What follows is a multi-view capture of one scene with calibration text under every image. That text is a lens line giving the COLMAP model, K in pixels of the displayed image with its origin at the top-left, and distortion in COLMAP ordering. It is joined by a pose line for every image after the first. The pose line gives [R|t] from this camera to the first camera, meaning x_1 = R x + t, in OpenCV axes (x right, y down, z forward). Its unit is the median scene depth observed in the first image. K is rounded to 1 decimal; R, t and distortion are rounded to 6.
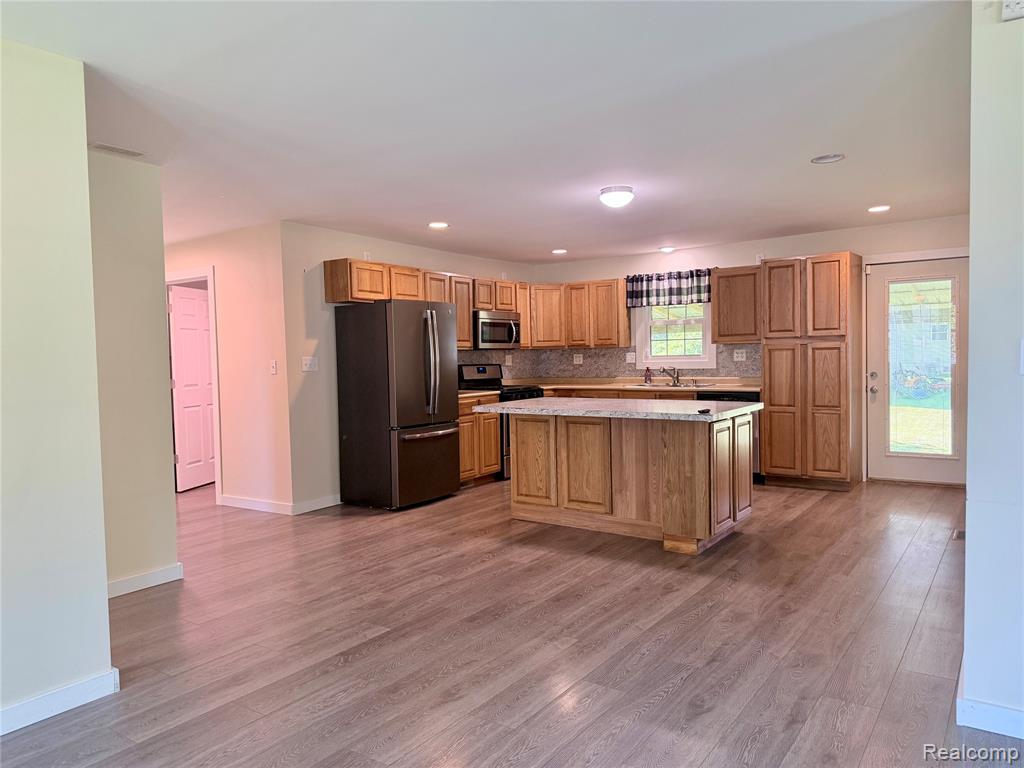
lens RADIAL K [[725.8, 0, 508.7], [0, 725.8, 386.3], [0, 0, 1]] dist [0.057988, -0.086220]
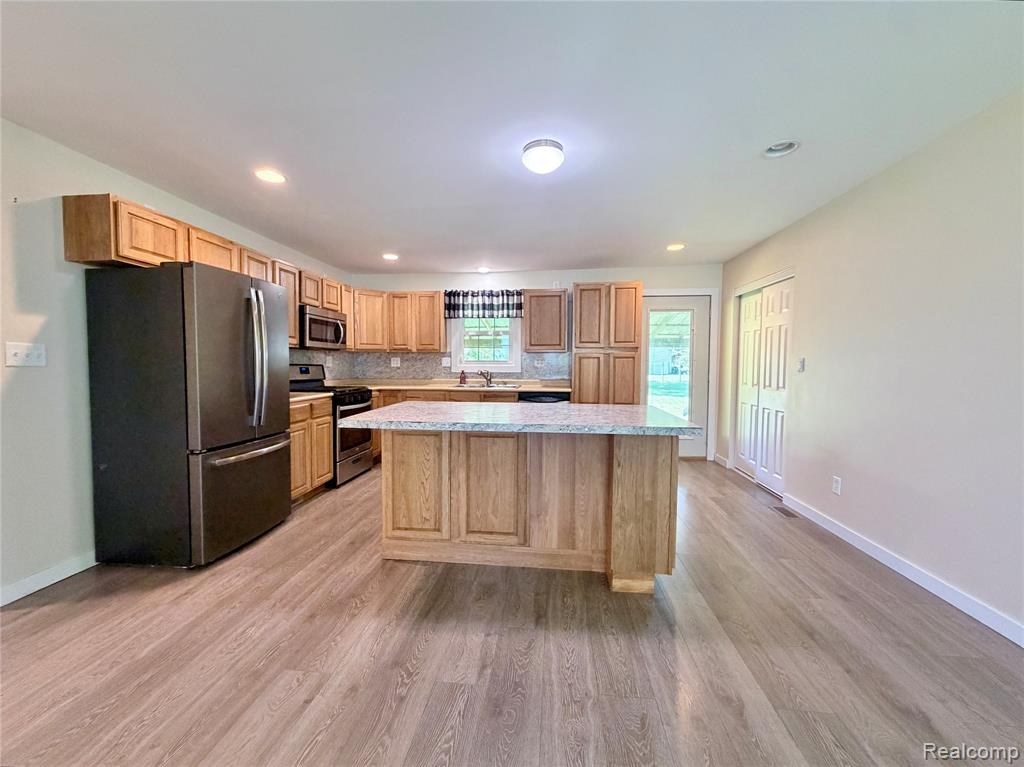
lens RADIAL K [[420.0, 0, 514.9], [0, 420.0, 381.5], [0, 0, 1]] dist [-0.003401, -0.000722]
pose [[0.869598, 0.003957, 0.493745, -0.086681], [-0.001398, 0.999984, -0.005552, -0.006301], [-0.493759, 0.004138, 0.869589, 0.480274]]
